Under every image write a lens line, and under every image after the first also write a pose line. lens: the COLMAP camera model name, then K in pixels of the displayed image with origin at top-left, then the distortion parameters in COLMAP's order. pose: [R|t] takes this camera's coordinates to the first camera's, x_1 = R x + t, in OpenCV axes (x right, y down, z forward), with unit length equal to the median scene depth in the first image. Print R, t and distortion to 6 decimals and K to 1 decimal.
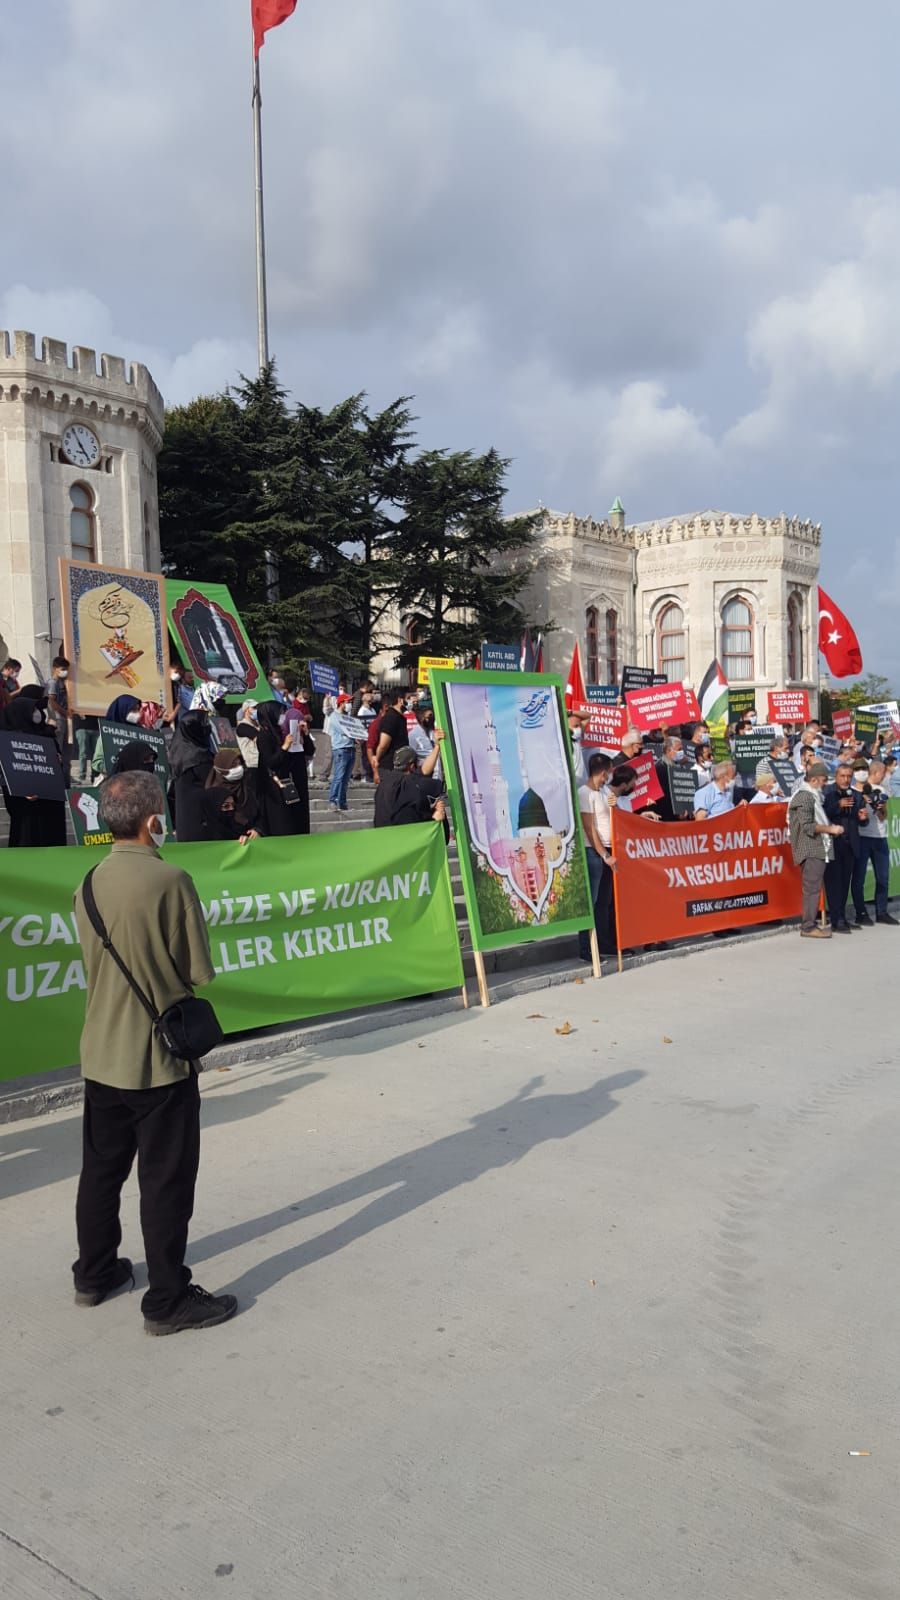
lens RADIAL K [[1151.6, 0, 445.8], [0, 1151.6, 805.6], [0, 0, 1]] dist [0.105452, -0.134401]
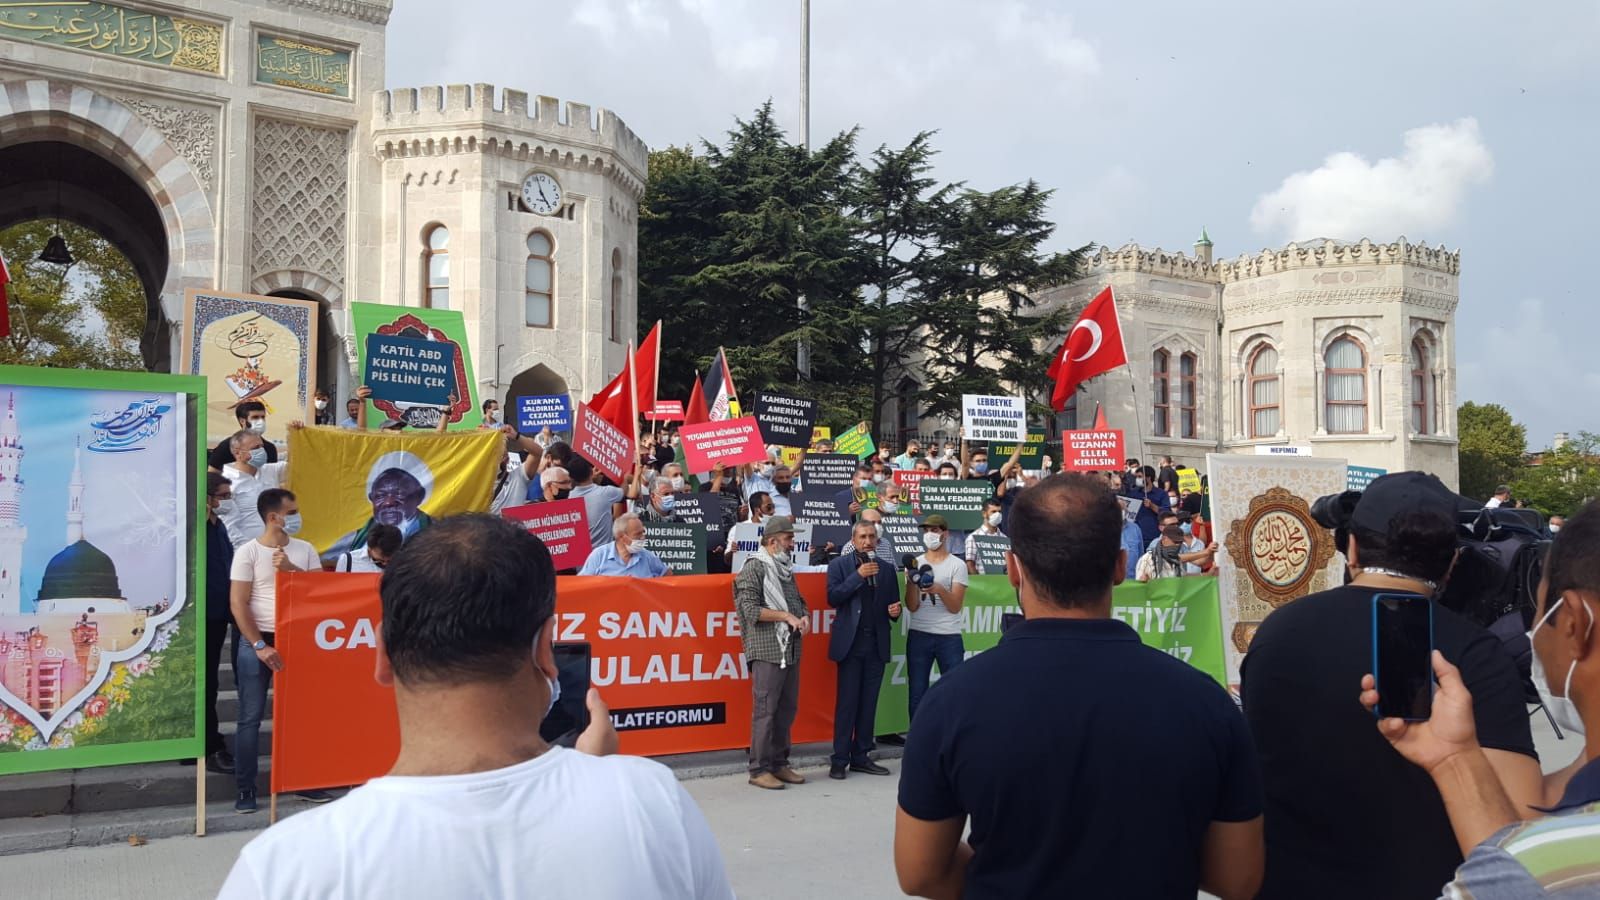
lens RADIAL K [[1151.6, 0, 806.6], [0, 1151.6, 486.1], [0, 0, 1]] dist [0.105452, -0.134401]
pose [[0.961580, 0.015826, -0.274068, 0.176654], [-0.033863, 0.997550, -0.061209, -0.005063], [0.272428, 0.068138, 0.959760, 0.120439]]
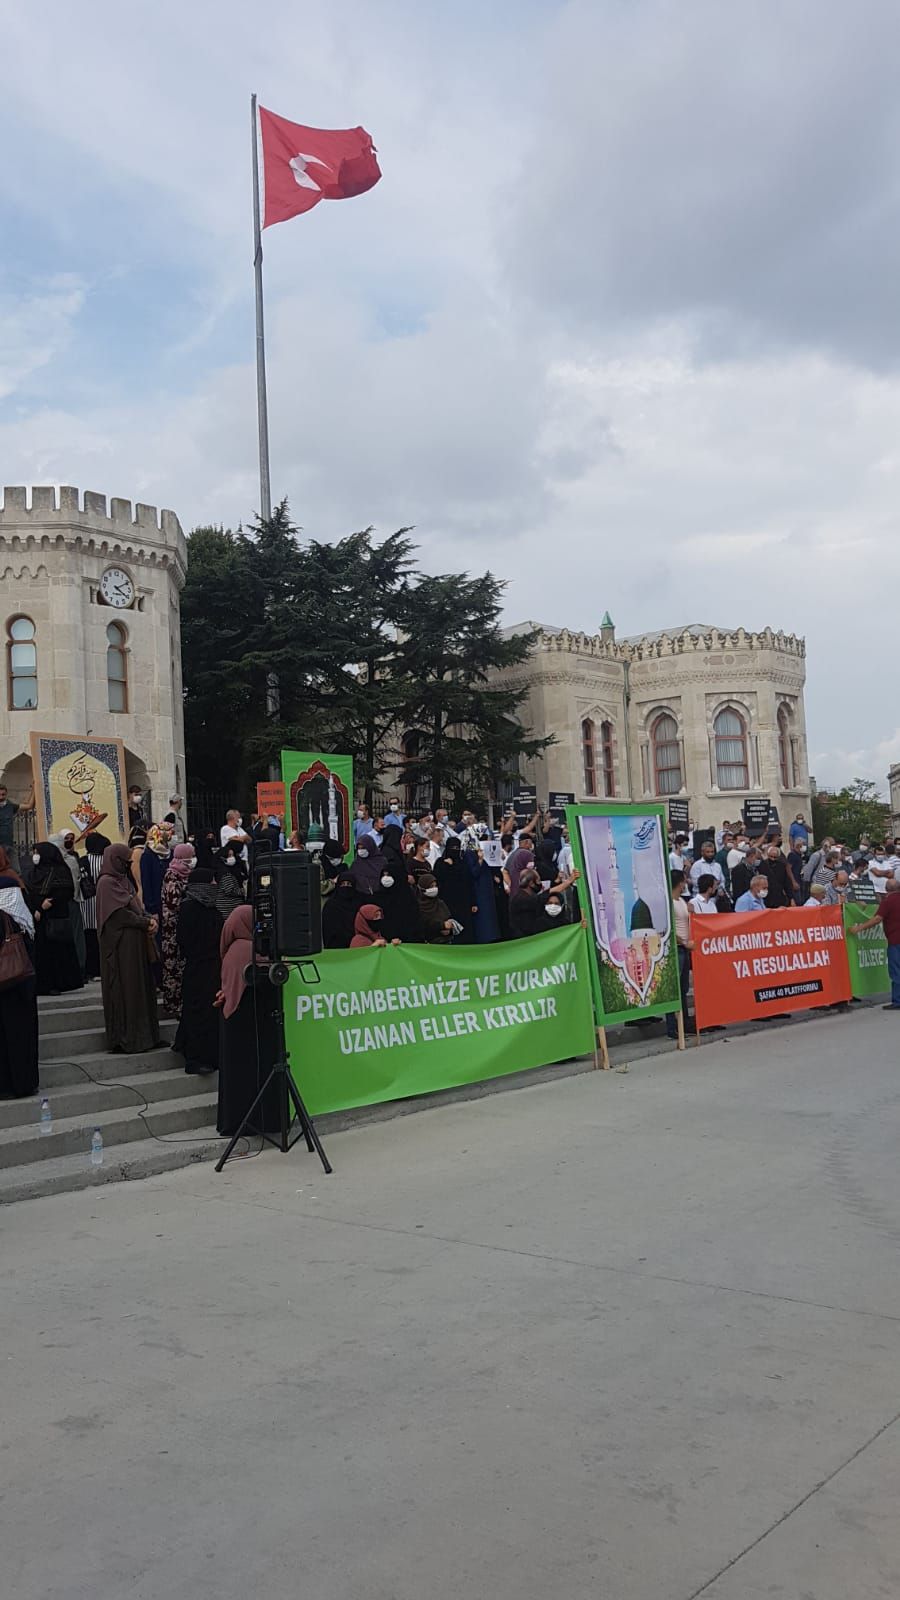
lens RADIAL K [[1218.5, 0, 428.9], [0, 1218.5, 823.1], [0, 0, 1]] dist [0.002948, 0.004003]
pose [[0.999687, -0.021675, 0.012524, -0.044886], [0.022608, 0.996543, -0.079946, 0.001185], [-0.010748, 0.080204, 0.996721, -0.090263]]
